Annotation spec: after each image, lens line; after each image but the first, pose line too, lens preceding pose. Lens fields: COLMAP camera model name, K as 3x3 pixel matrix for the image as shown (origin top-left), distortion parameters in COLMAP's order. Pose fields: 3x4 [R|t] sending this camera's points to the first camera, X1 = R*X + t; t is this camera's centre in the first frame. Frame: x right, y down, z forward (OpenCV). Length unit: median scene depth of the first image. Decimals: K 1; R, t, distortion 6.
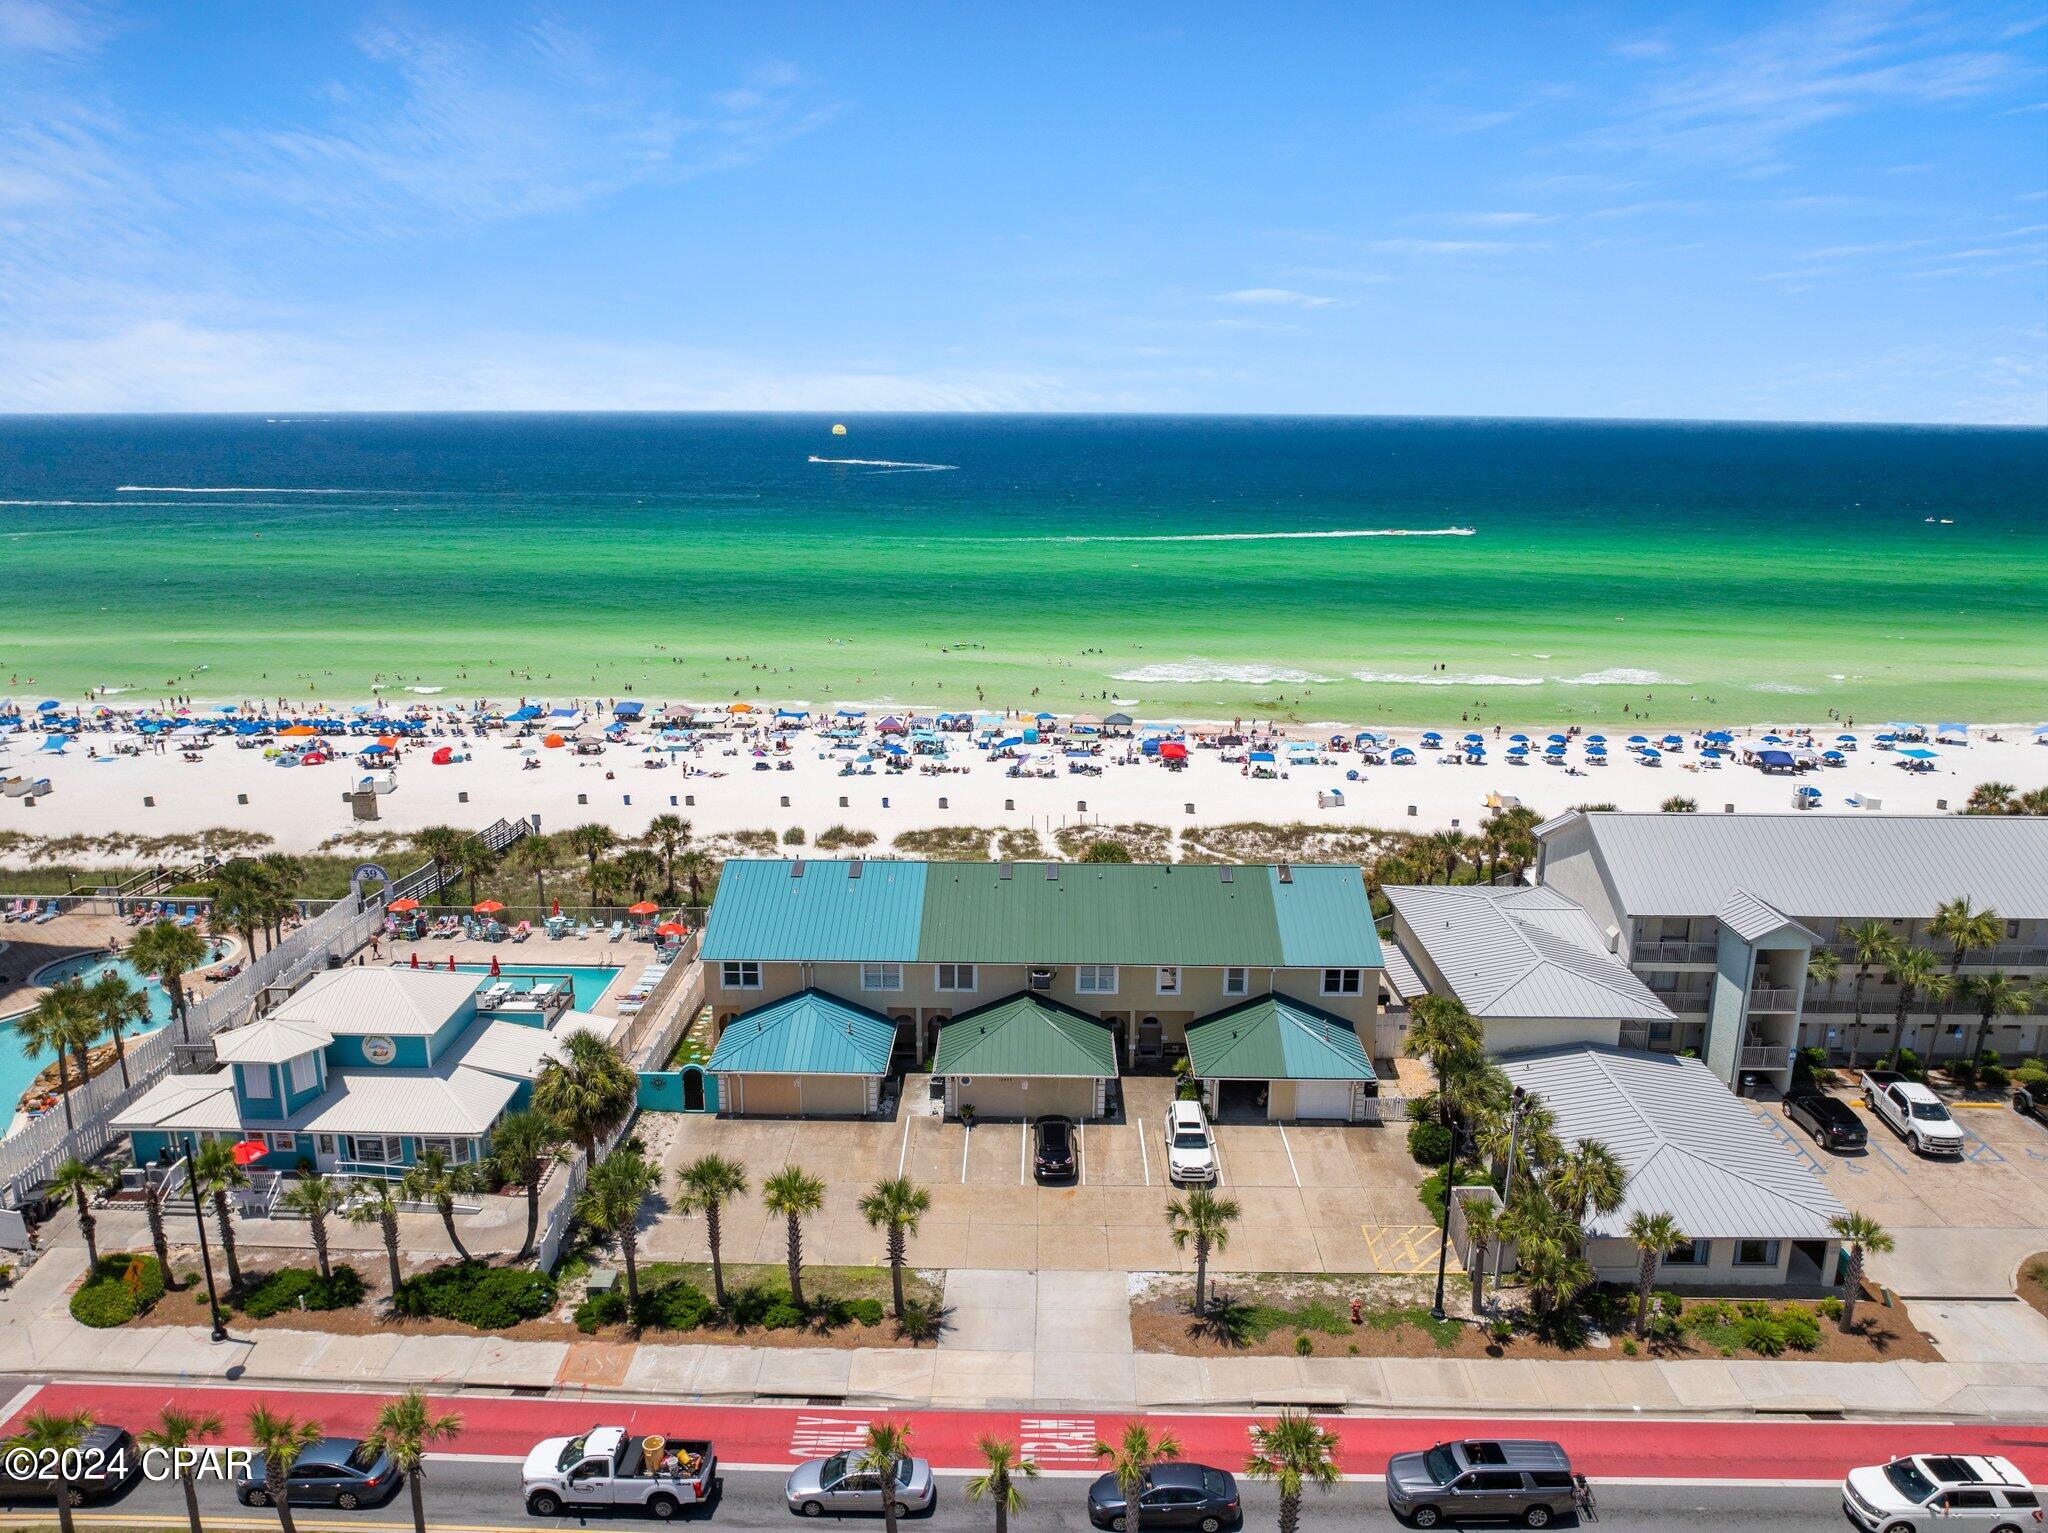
lens RADIAL K [[1441.8, 0, 1021.8], [0, 1441.8, 763.9], [0, 0, 1]] dist [-0.036503, -0.008063]
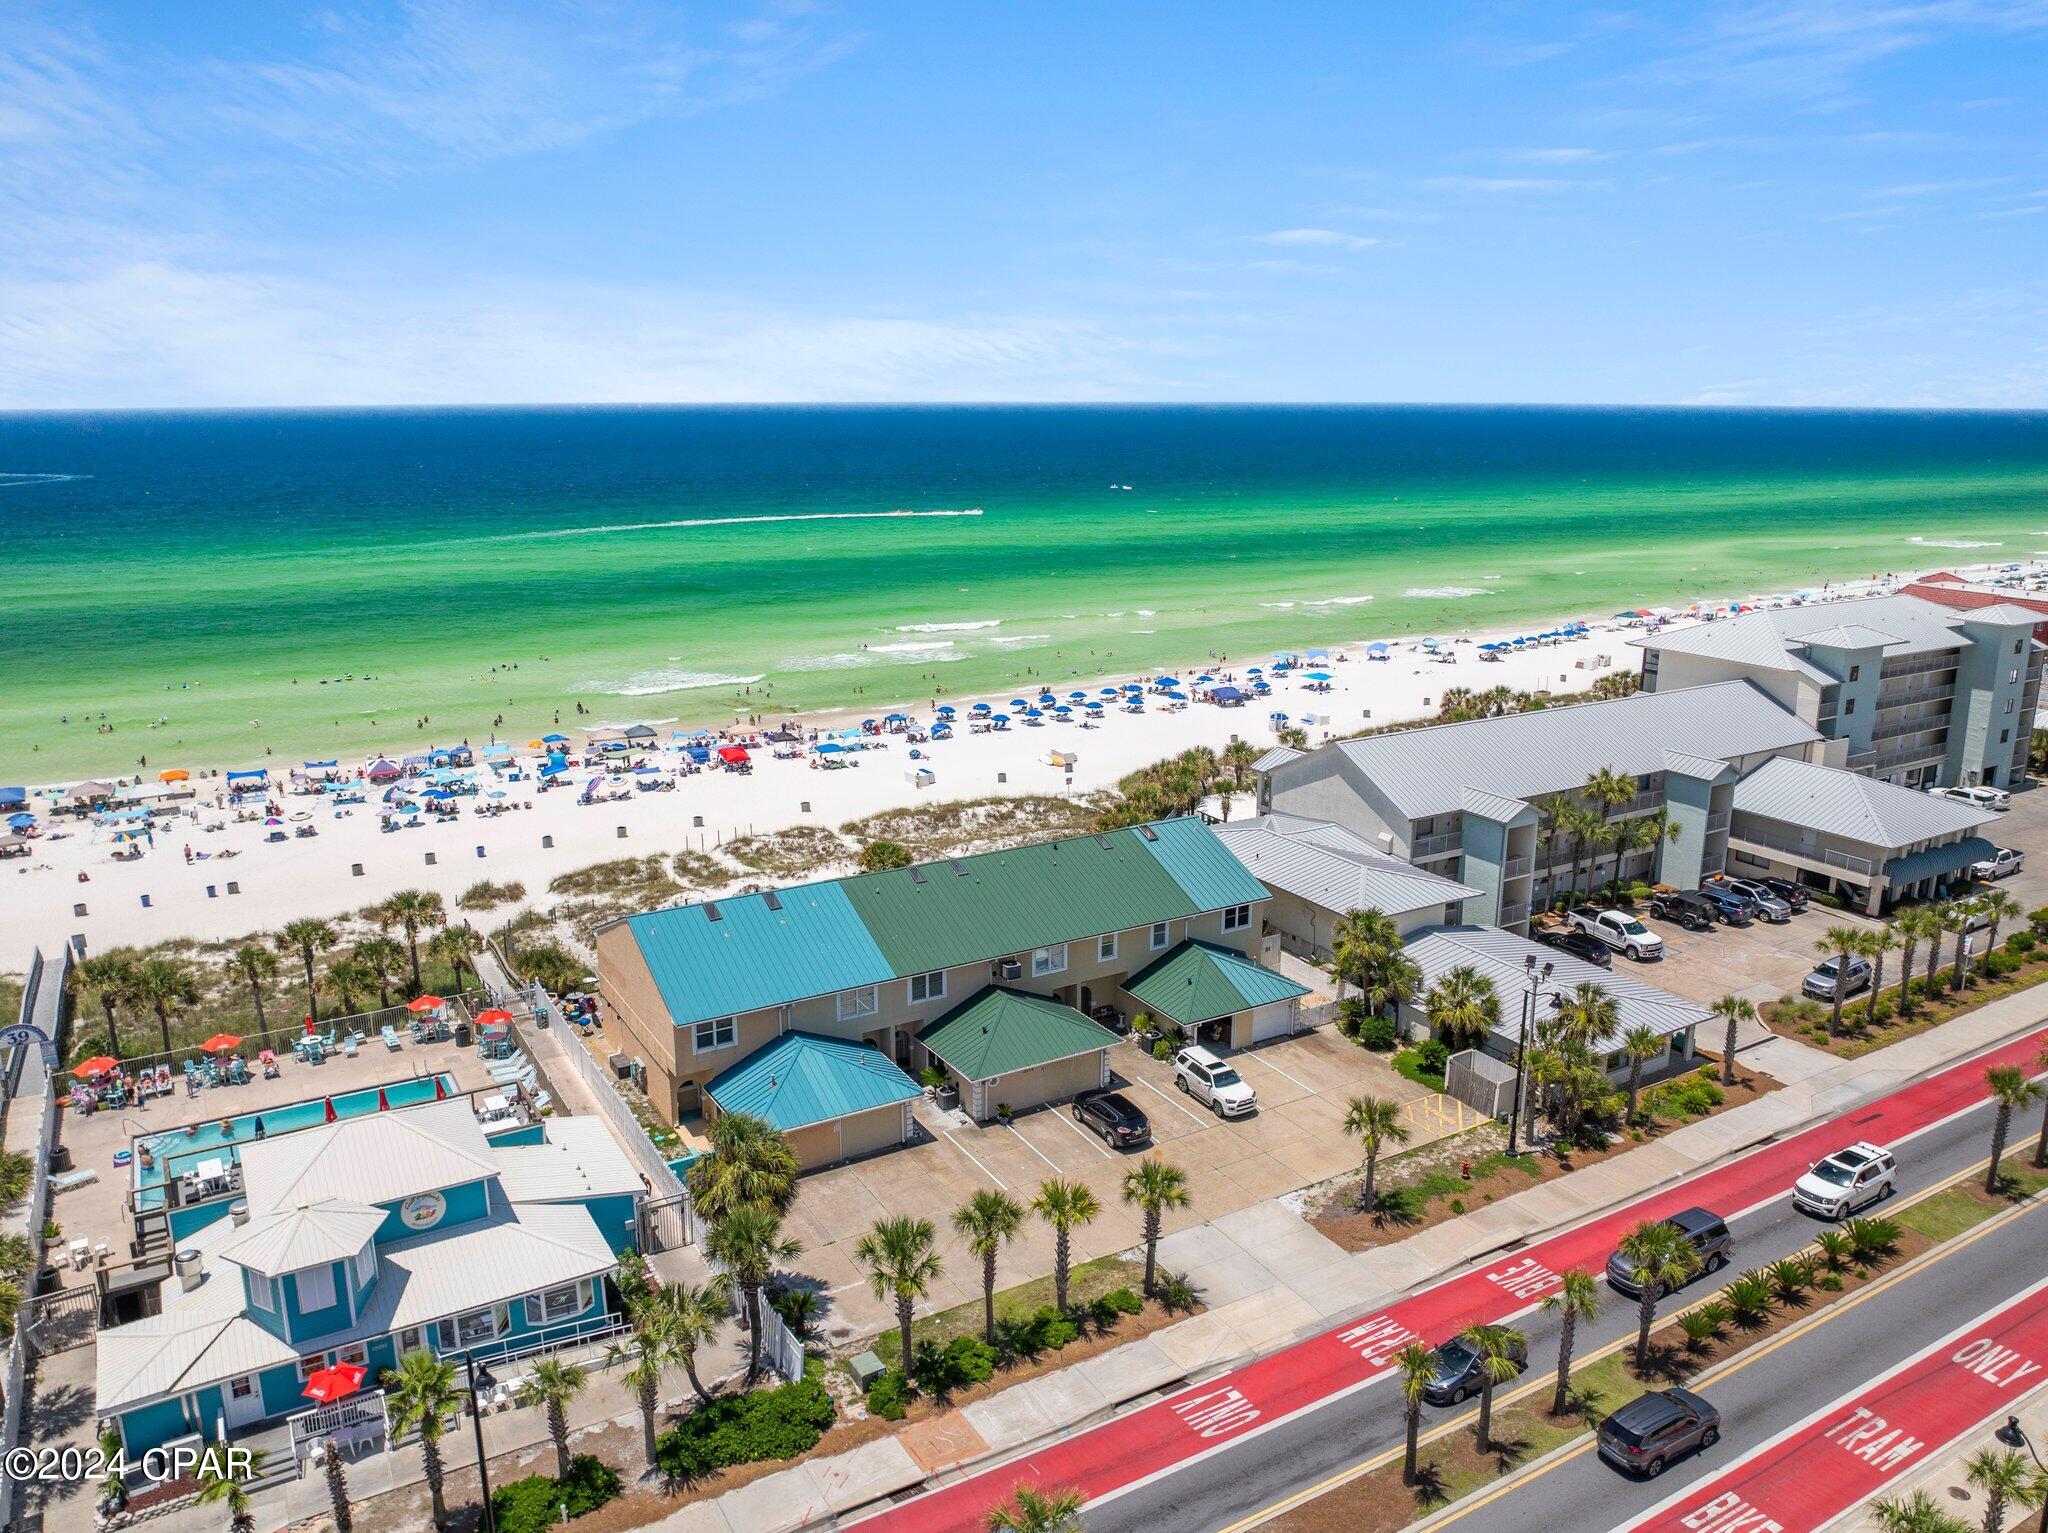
lens RADIAL K [[1477.0, 0, 1024.0], [0, 1477.0, 766.5], [0, 0, 1]] dist [-0.034668, -0.005104]
pose [[0.851139, -0.134259, 0.507481, -0.299870], [0.132033, 0.990414, 0.040580, -0.019997], [-0.508065, 0.032465, 0.860707, 0.061843]]
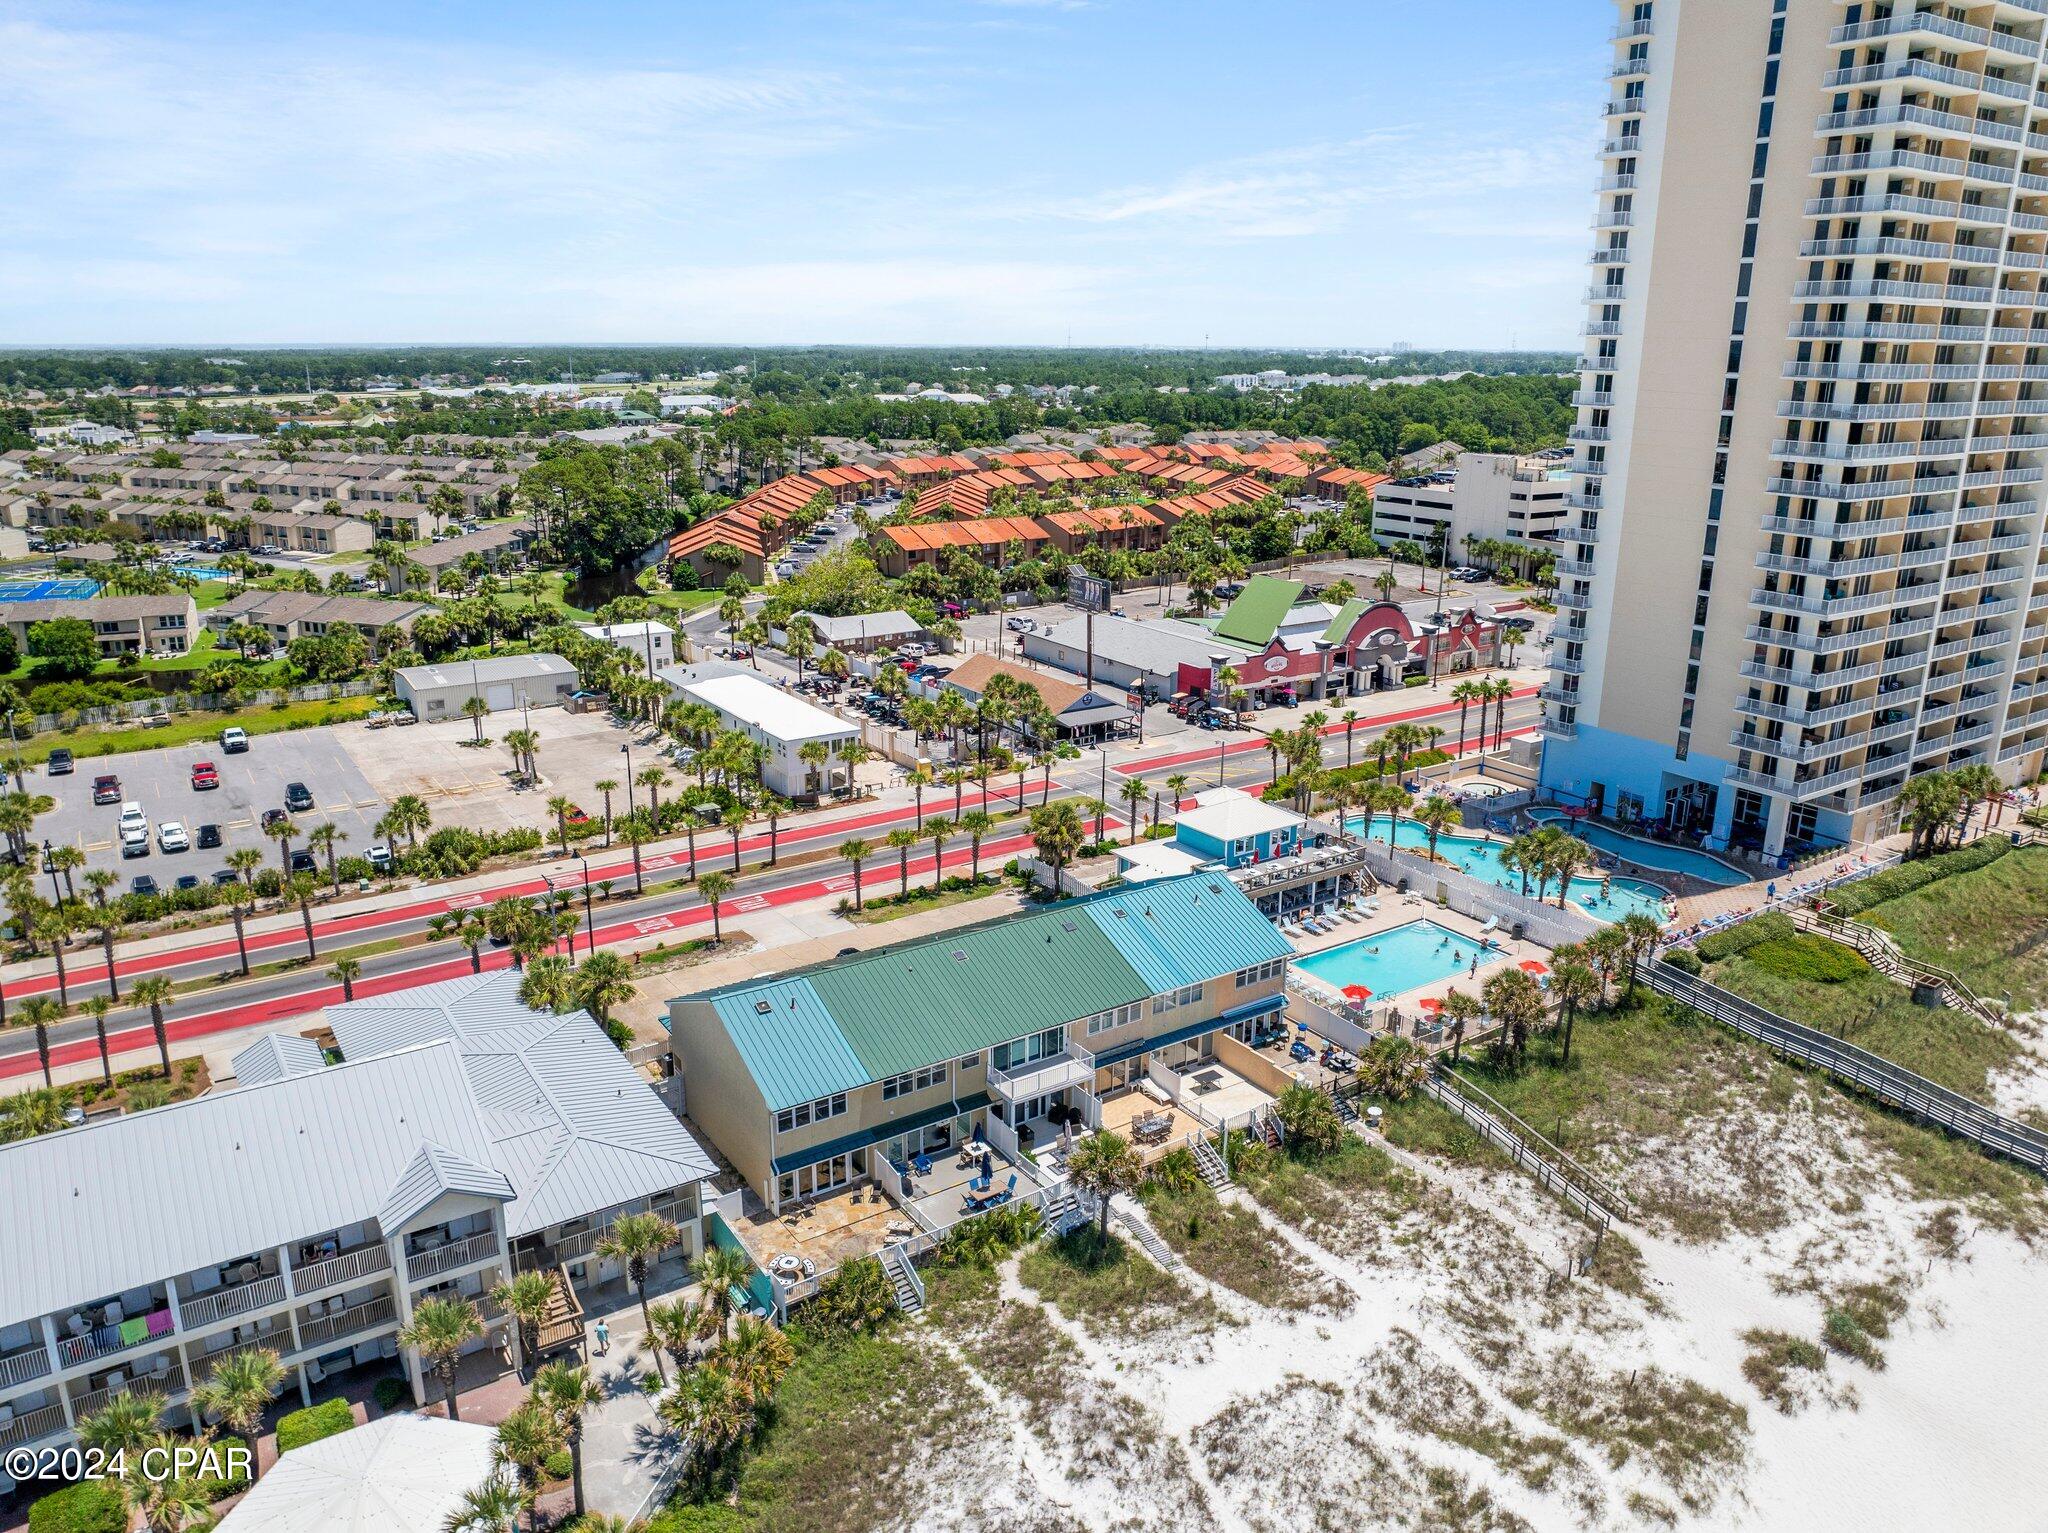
lens RADIAL K [[1442.6, 0, 1018.8], [0, 1442.6, 757.9], [0, 0, 1]] dist [-0.032552, -0.000630]
pose [[-0.821600, 0.147241, -0.550721, 0.379350], [-0.149171, 0.876876, 0.456986, -0.354503], [0.550201, 0.457611, -0.698477, 1.137595]]
